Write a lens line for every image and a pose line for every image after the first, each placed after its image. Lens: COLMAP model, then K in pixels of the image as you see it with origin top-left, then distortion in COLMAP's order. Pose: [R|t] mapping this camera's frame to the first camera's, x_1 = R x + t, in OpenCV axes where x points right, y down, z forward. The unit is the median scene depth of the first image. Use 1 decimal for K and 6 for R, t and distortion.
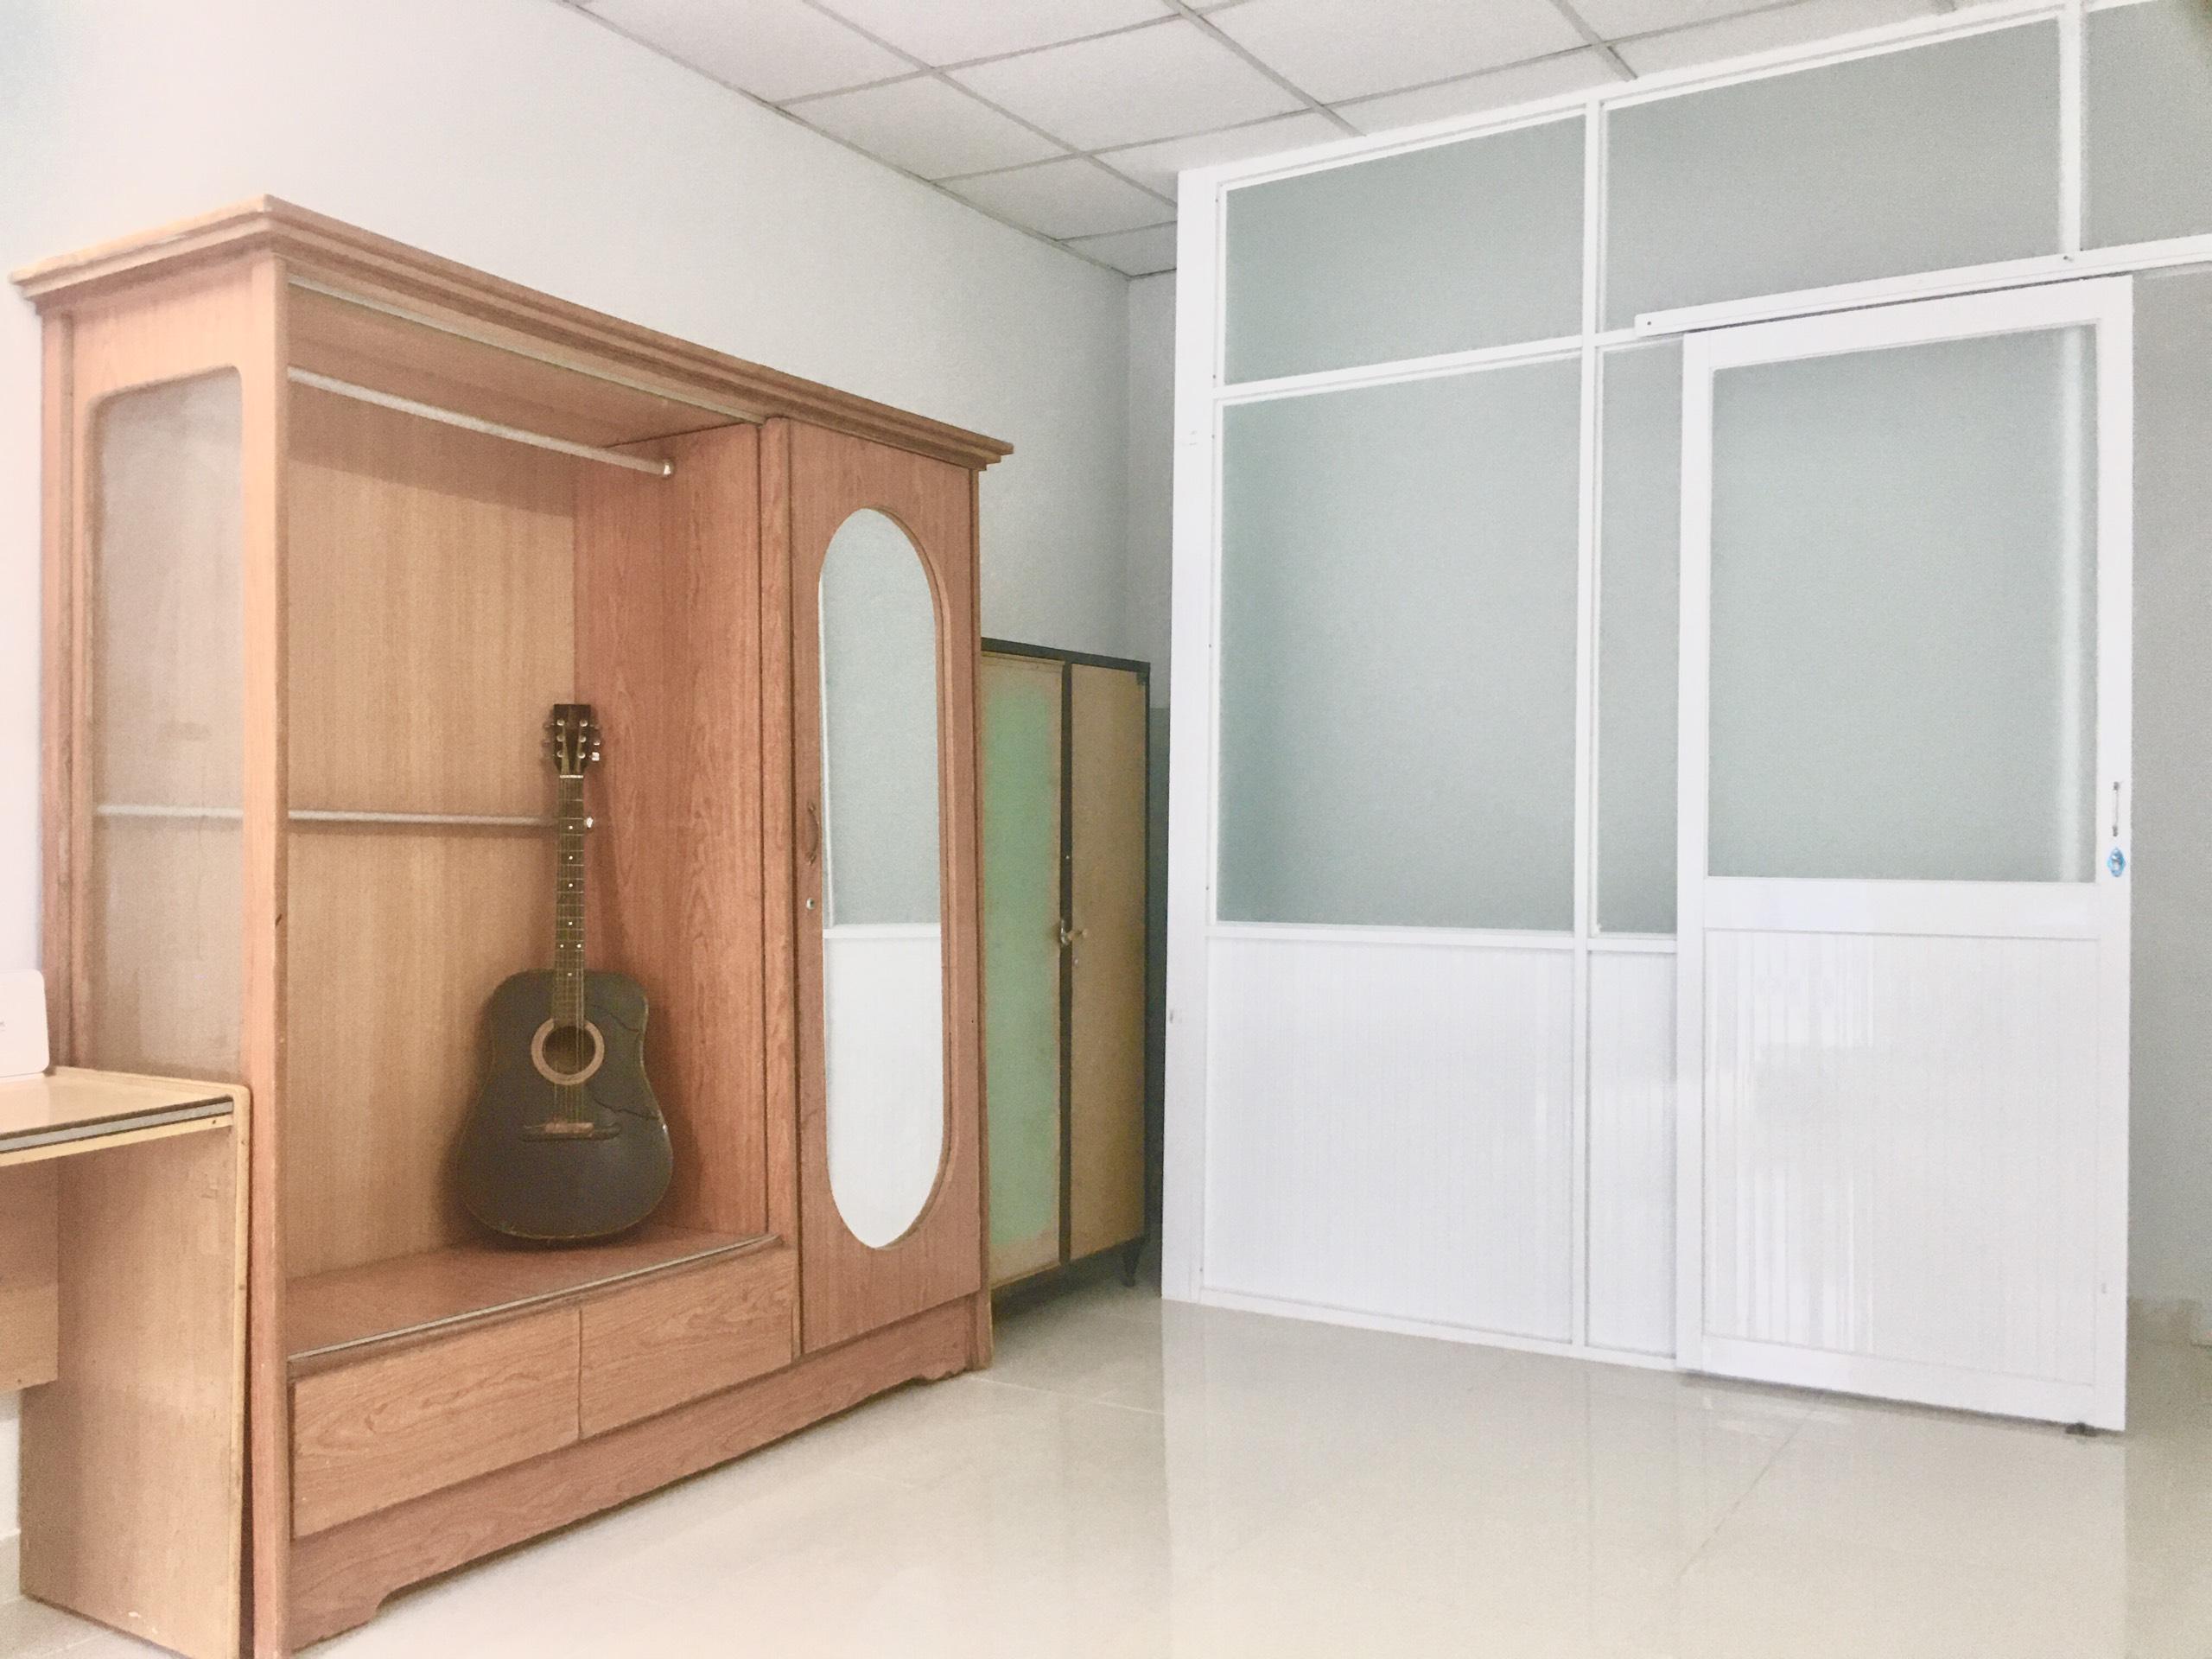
lens RADIAL K [[2011.1, 0, 1102.2], [0, 2011.1, 835.3], [0, 0, 1]] dist [0.148300, -0.251495]
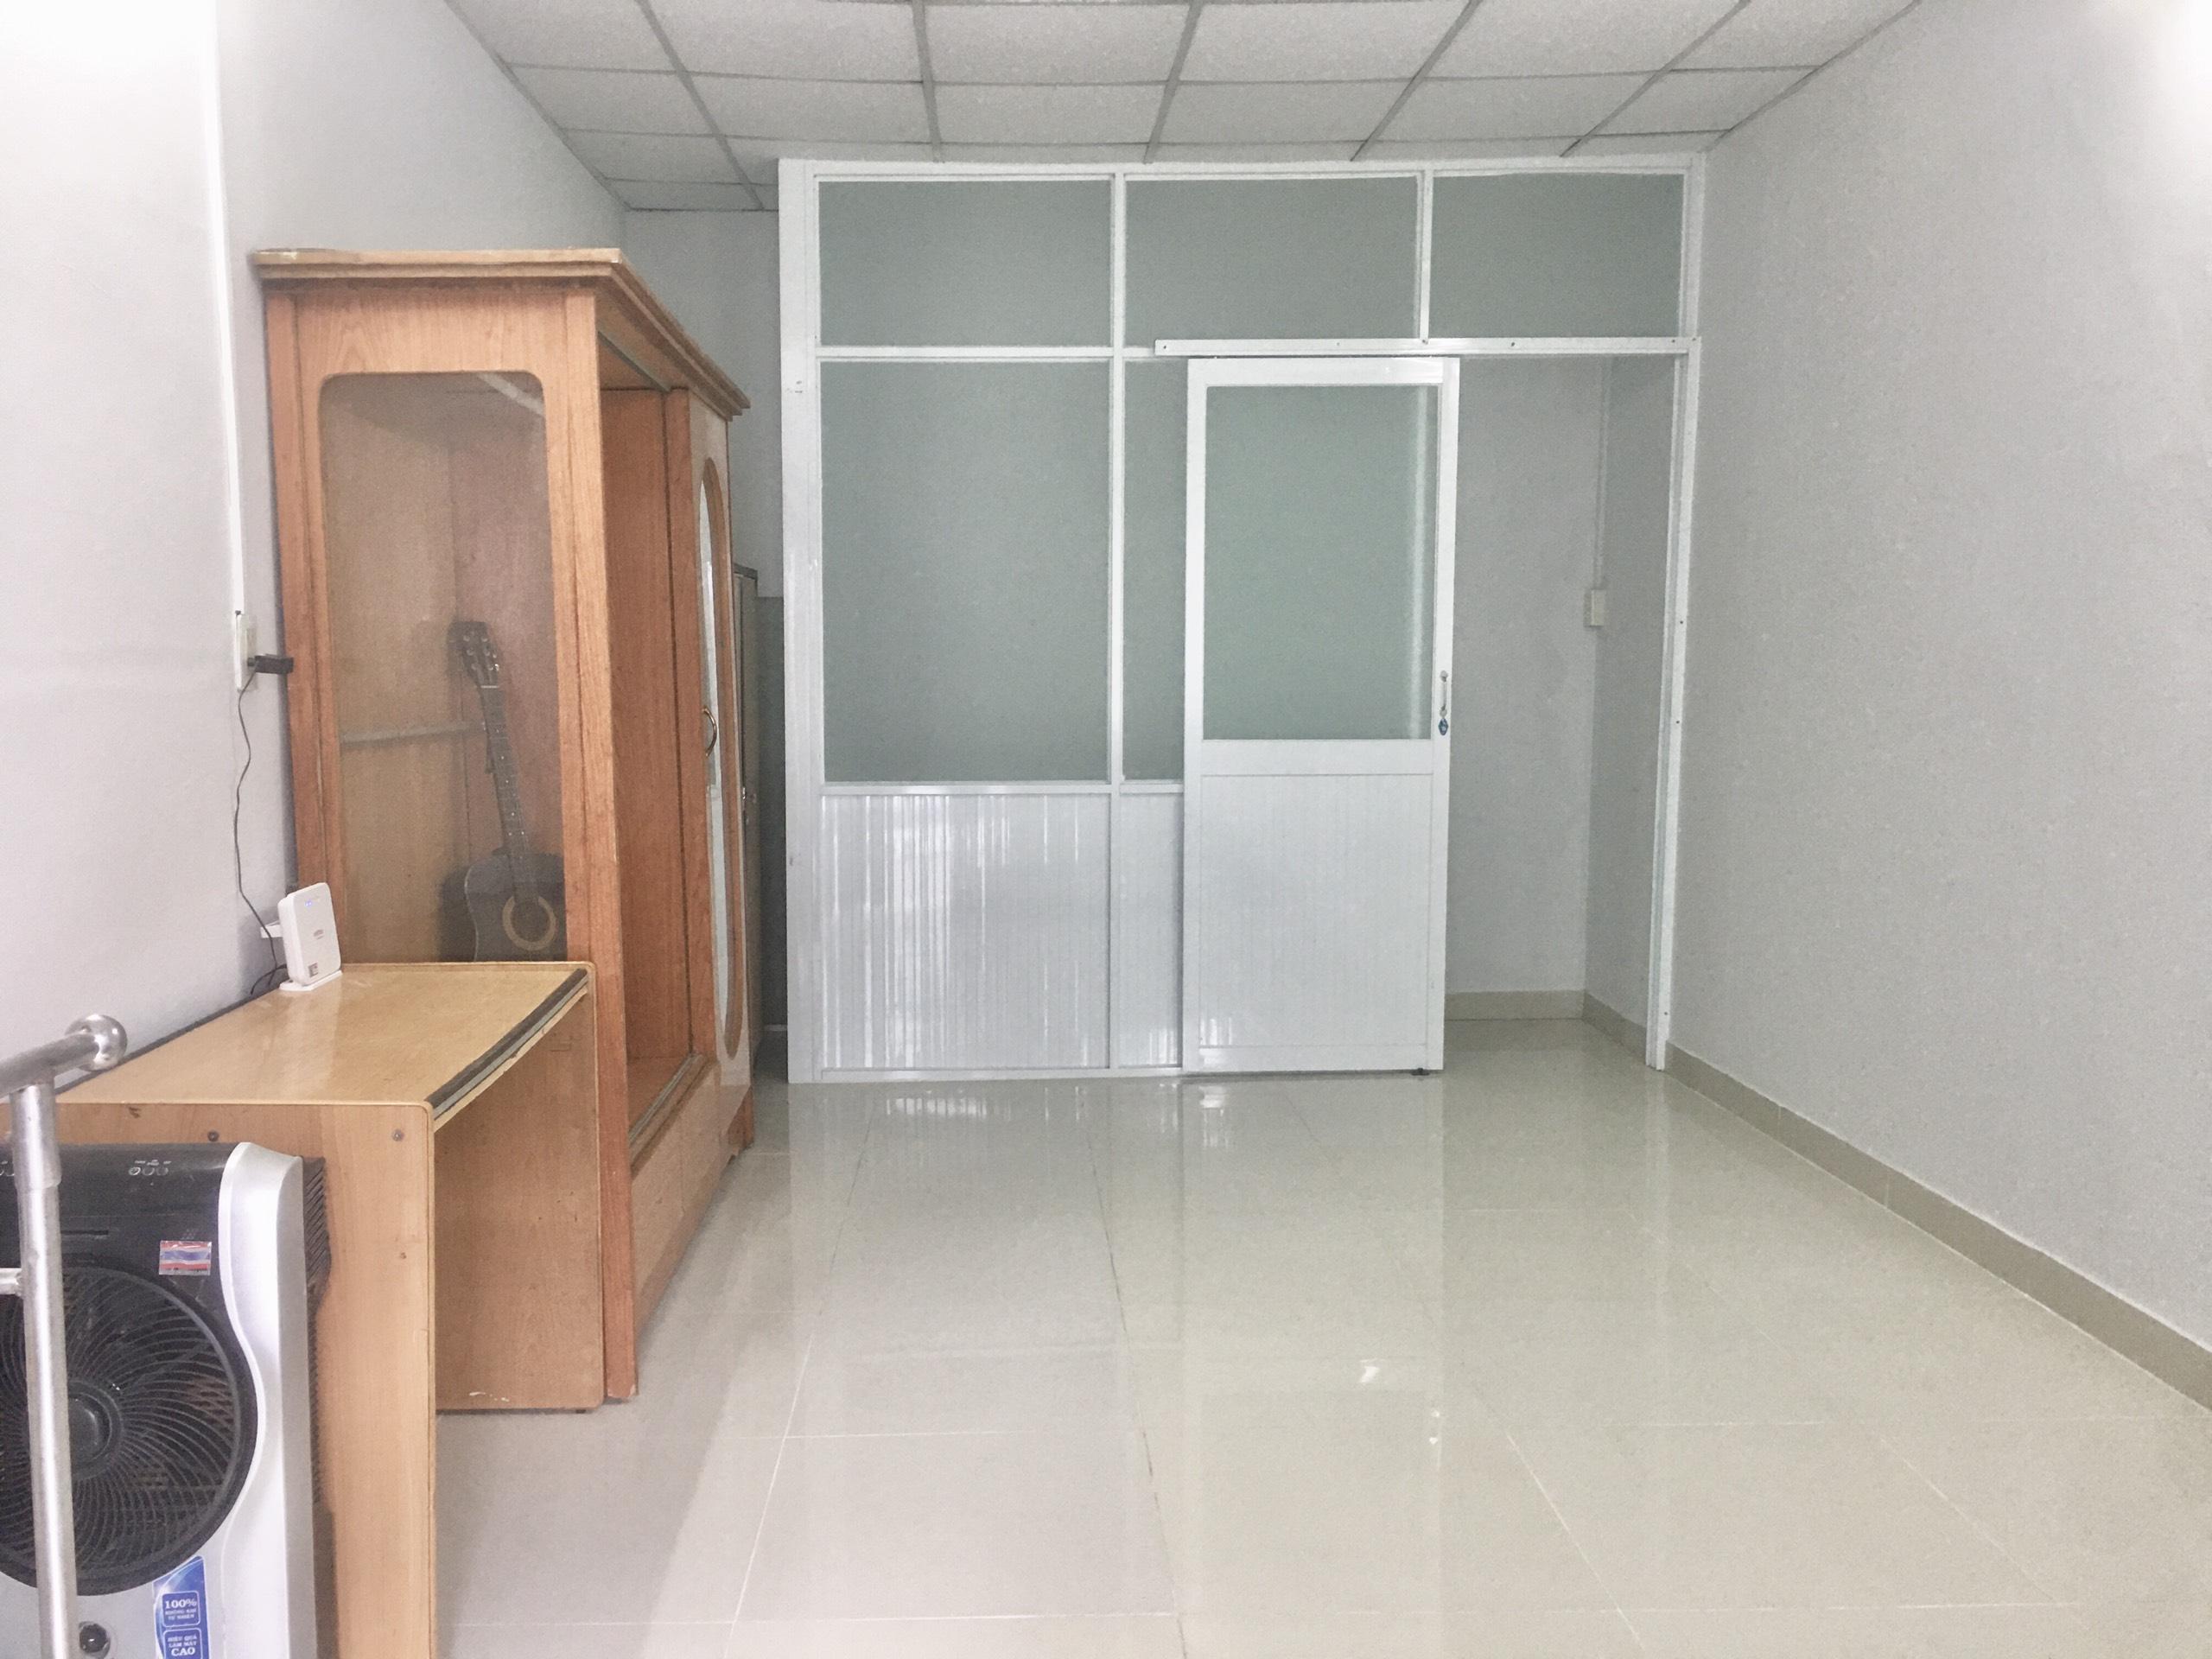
lens RADIAL K [[2011.1, 0, 1102.2], [0, 2011.1, 835.3], [0, 0, 1]] dist [0.148300, -0.251495]
pose [[0.811198, -0.058214, 0.581867, -0.608055], [0.000876, 0.995152, 0.098342, -0.053972], [-0.584771, -0.079265, 0.807317, -0.130373]]
